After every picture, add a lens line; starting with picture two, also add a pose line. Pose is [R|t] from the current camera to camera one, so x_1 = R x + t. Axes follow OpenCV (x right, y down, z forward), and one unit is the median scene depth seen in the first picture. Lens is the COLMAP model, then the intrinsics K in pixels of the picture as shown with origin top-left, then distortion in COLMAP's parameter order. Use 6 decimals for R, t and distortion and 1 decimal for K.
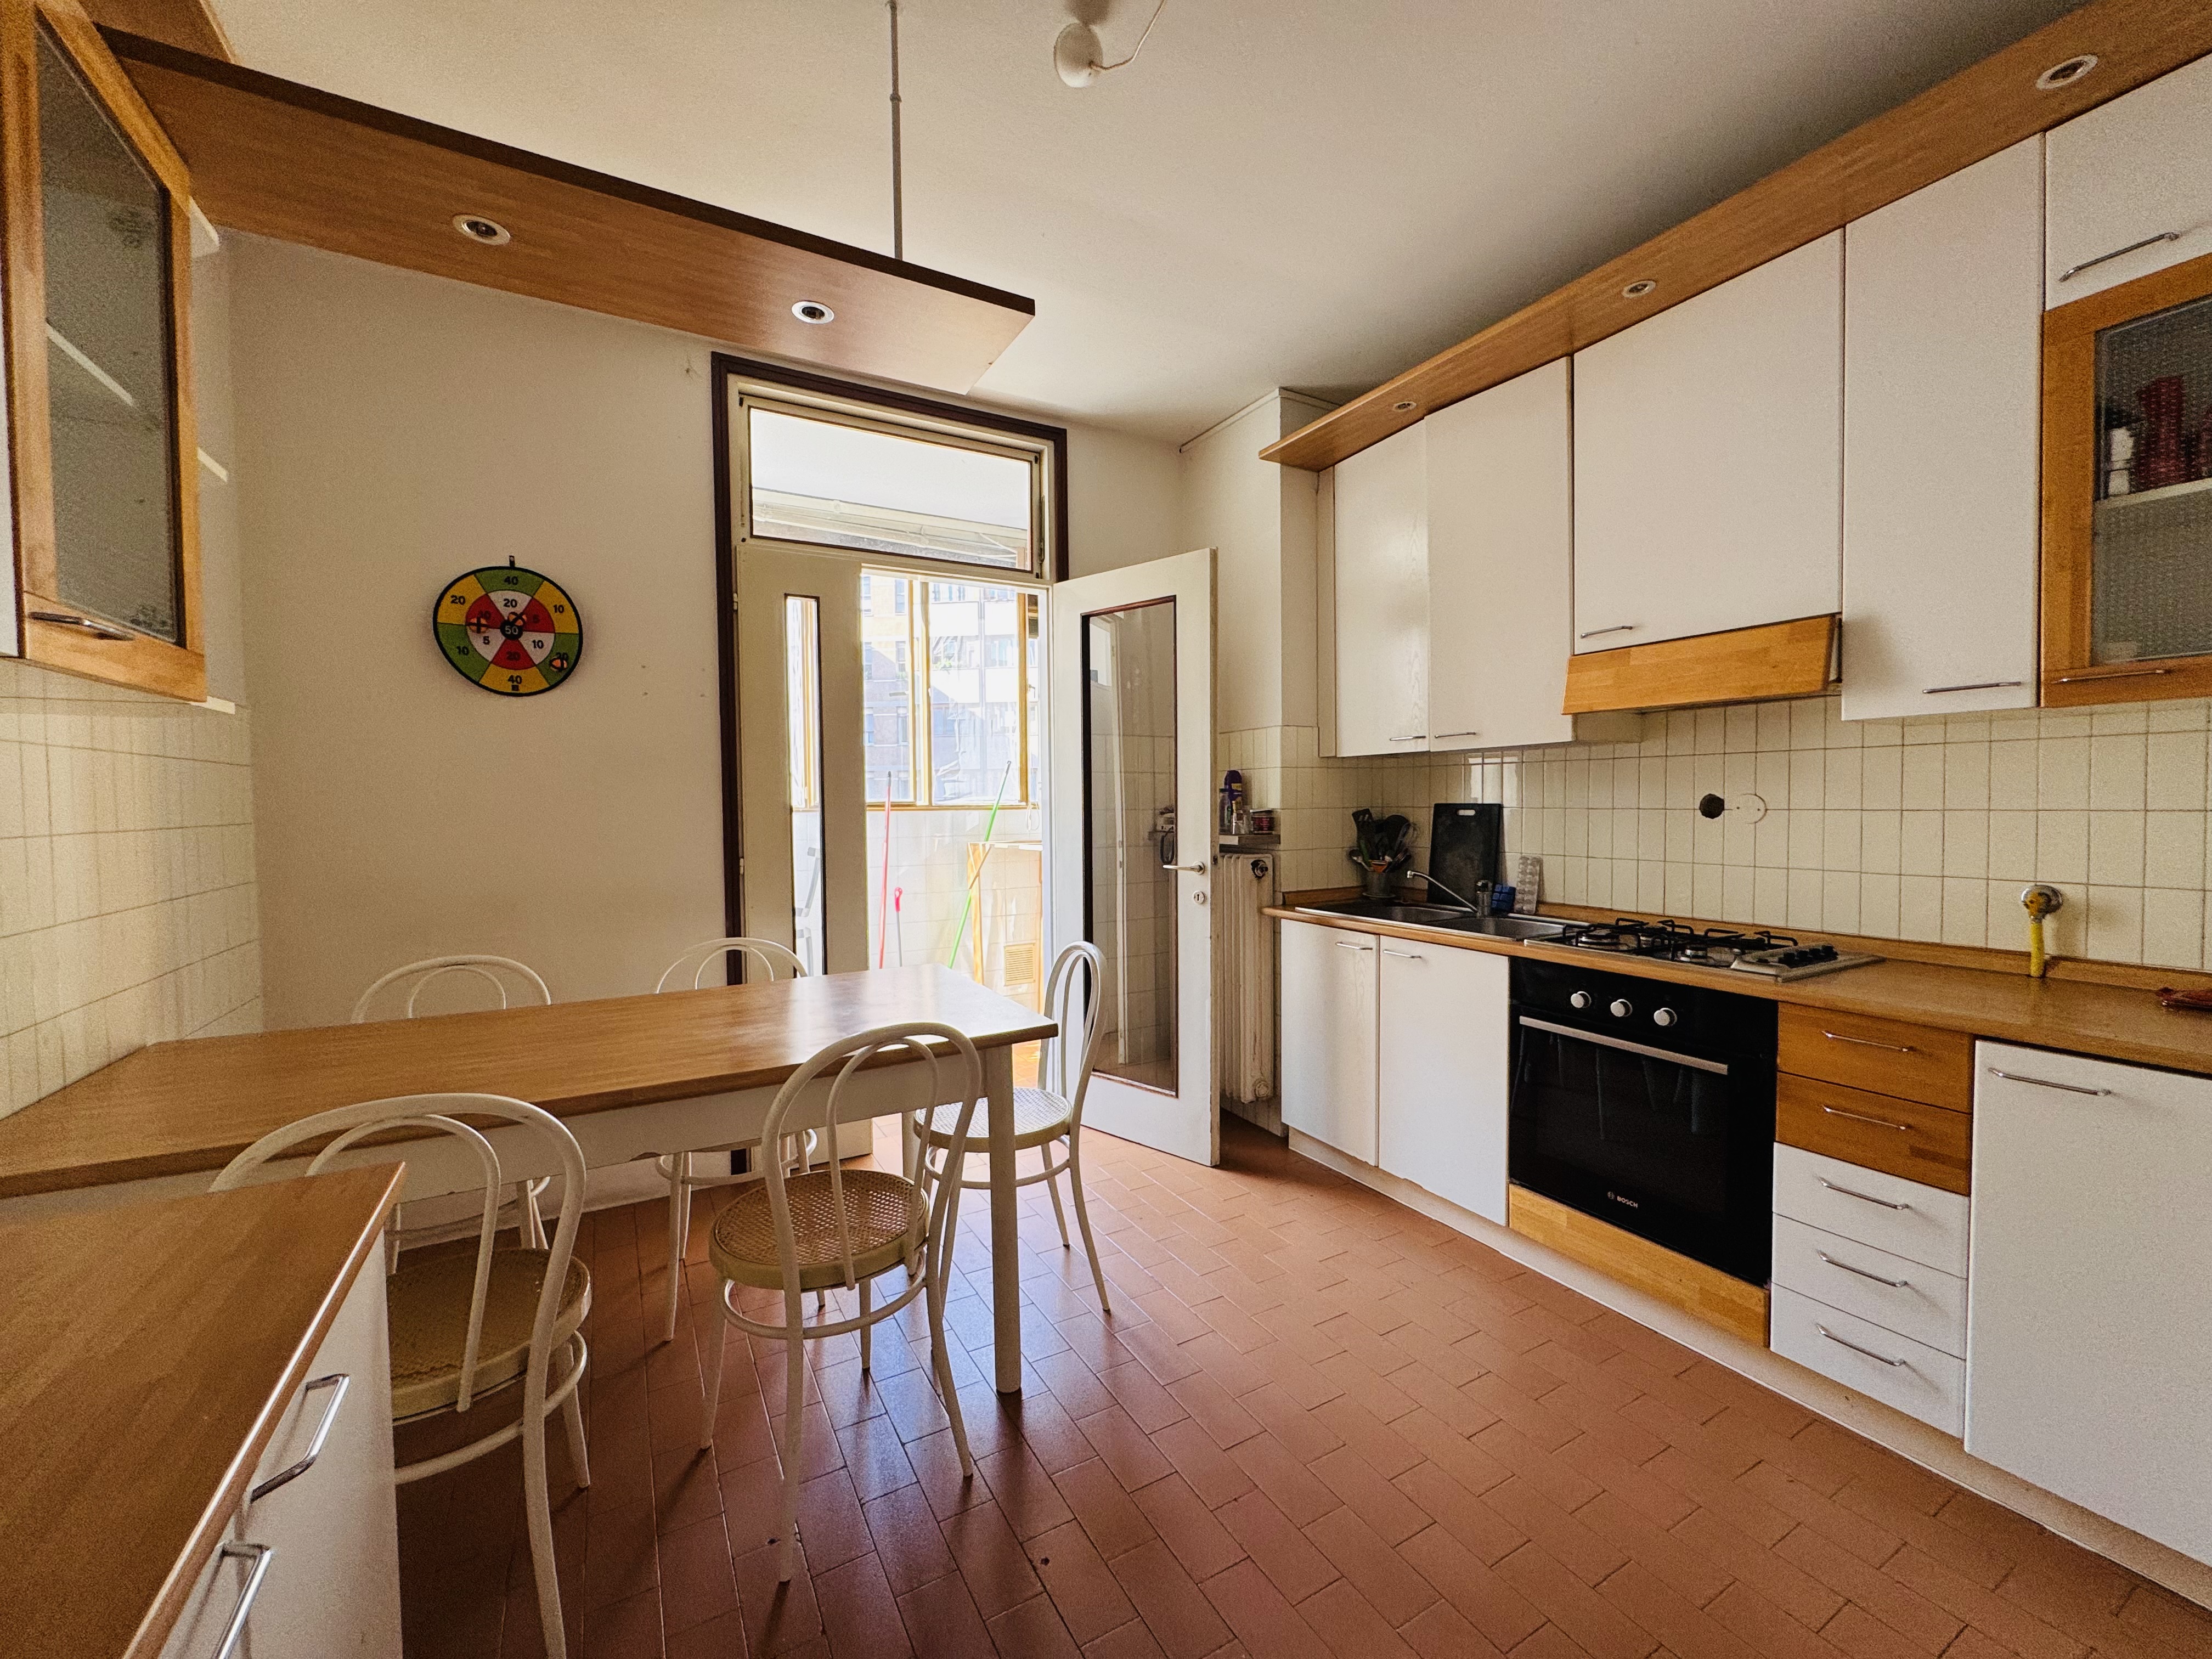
lens RADIAL K [[889.3, 0, 1109.7], [0, 889.3, 826.2], [0, 0, 1]] dist [0.000590, -0.000026]
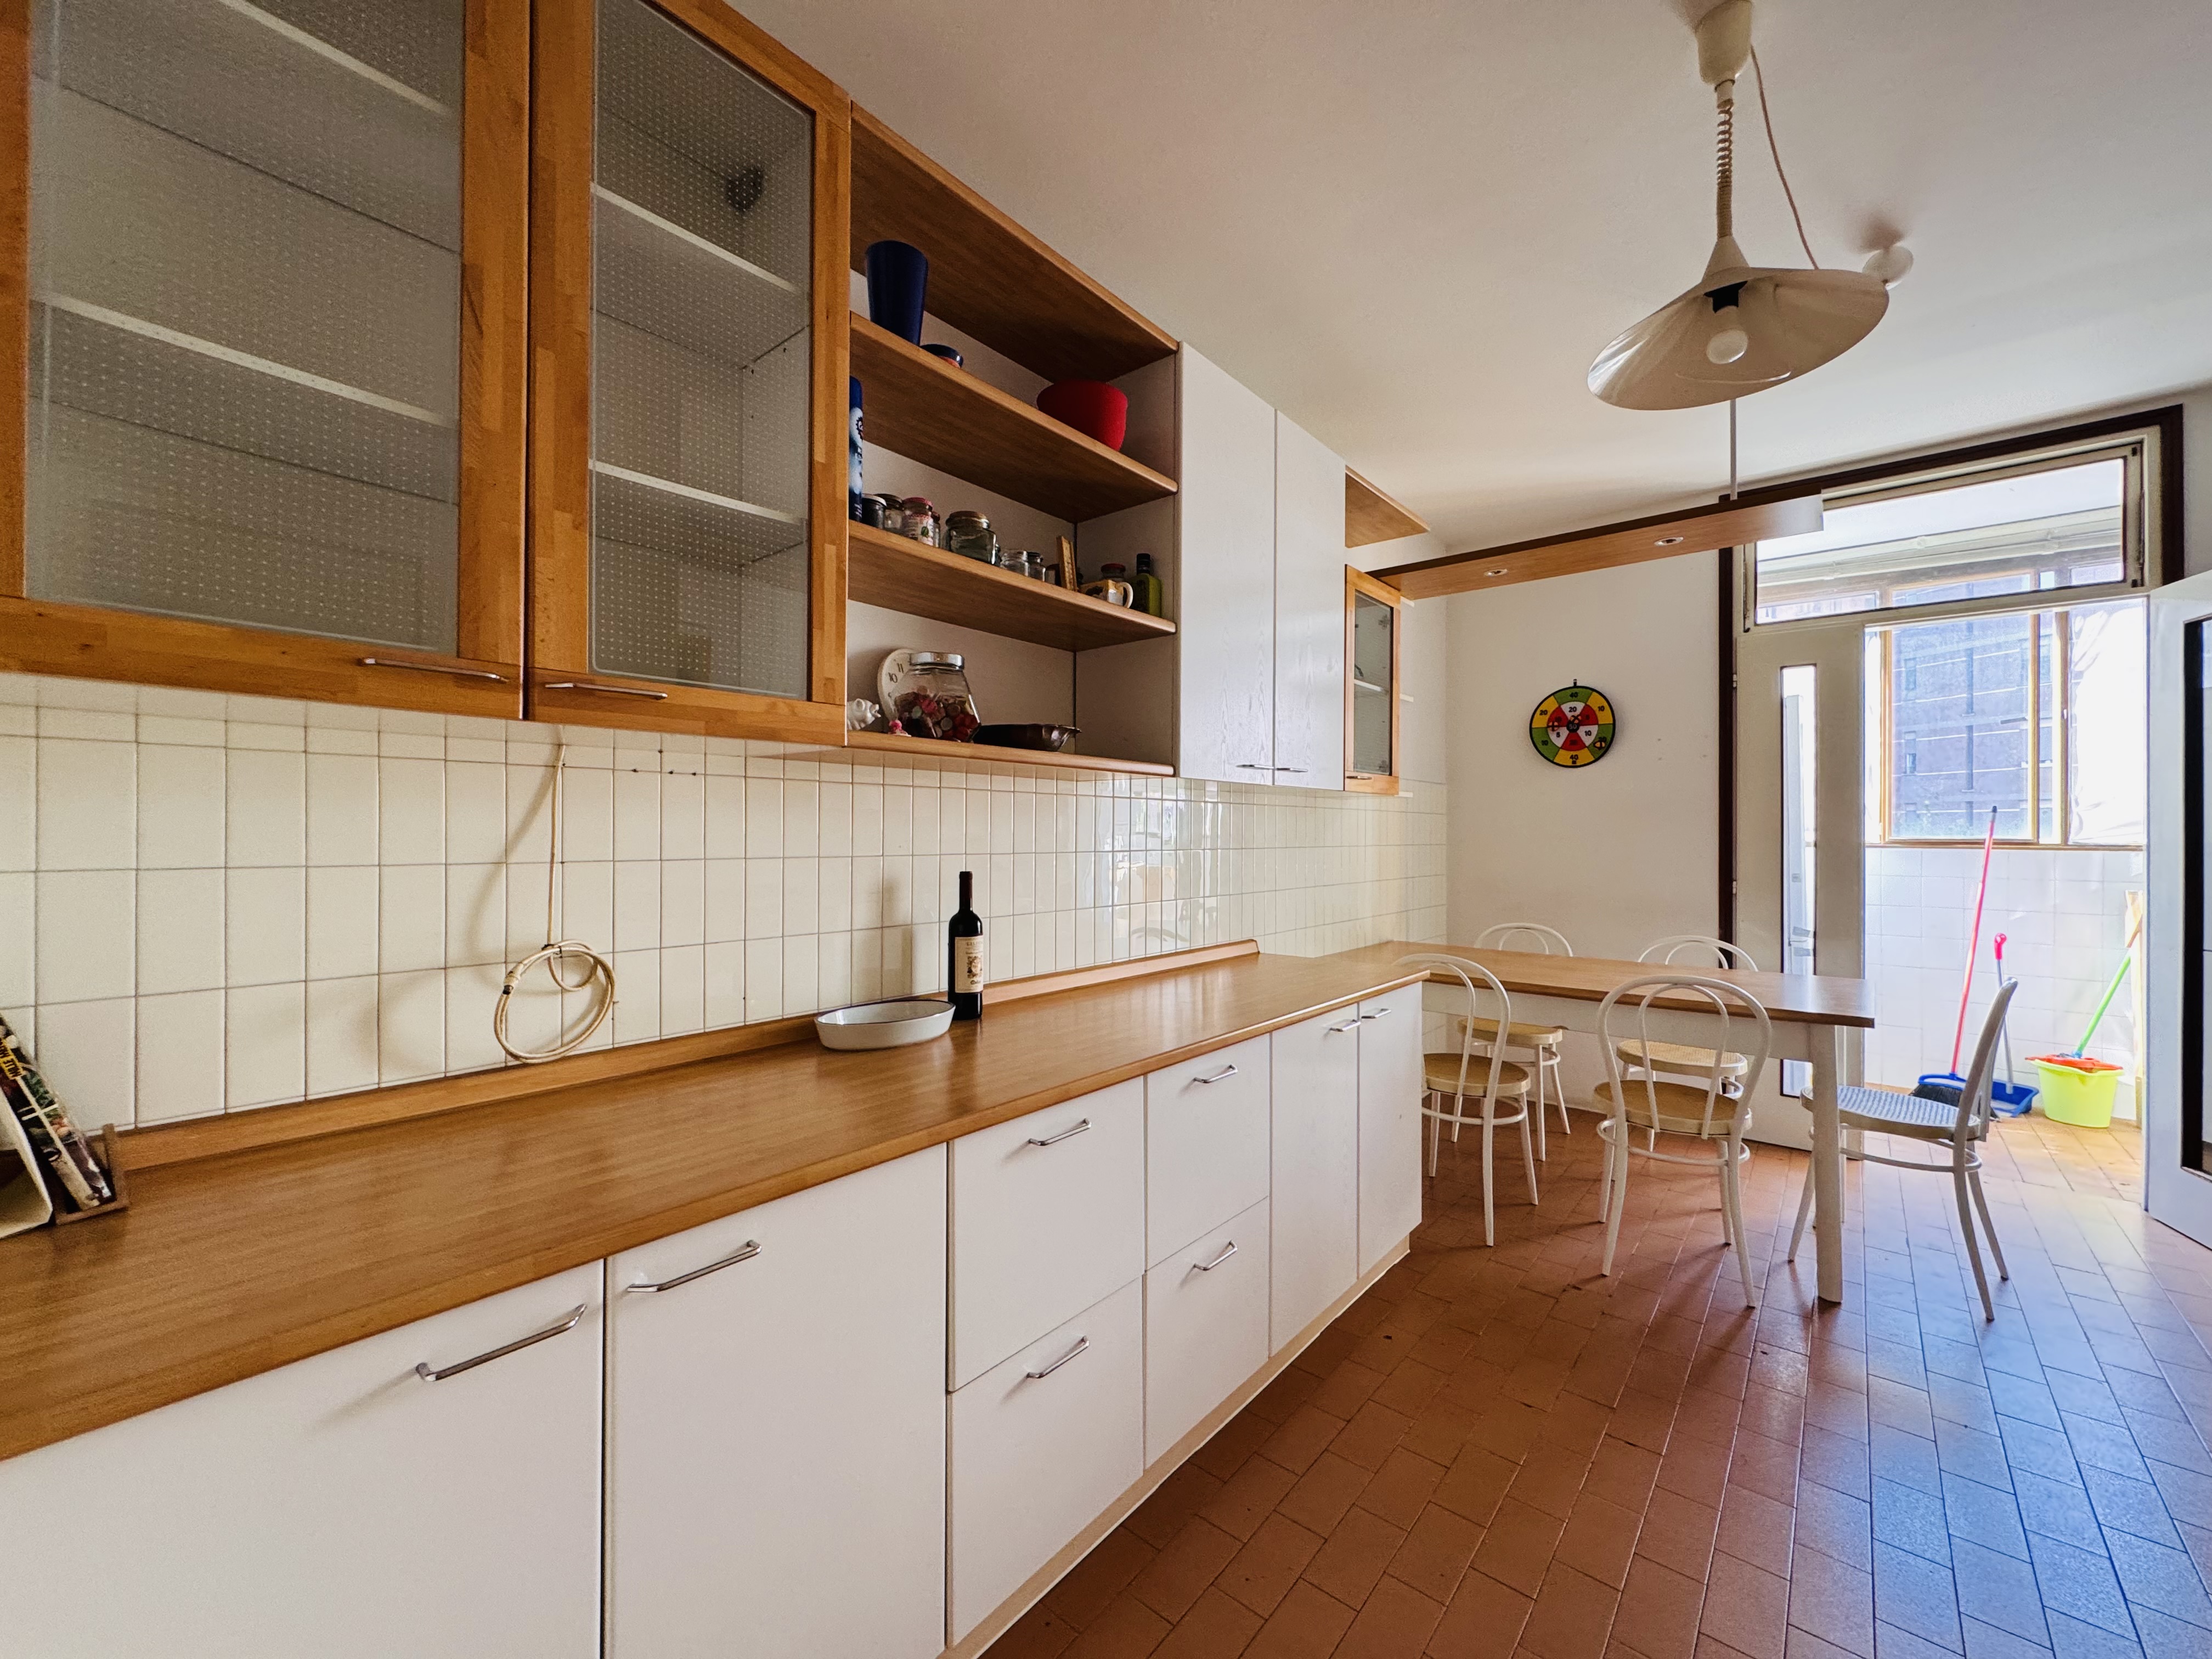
lens RADIAL K [[889.3, 0, 1109.7], [0, 889.3, 826.2], [0, 0, 1]] dist [0.000590, -0.000026]
pose [[0.350789, 0.006878, -0.936429, 0.519390], [-0.036279, 0.999322, -0.006251, -0.002648], [0.935751, 0.036165, 0.350801, -0.319633]]
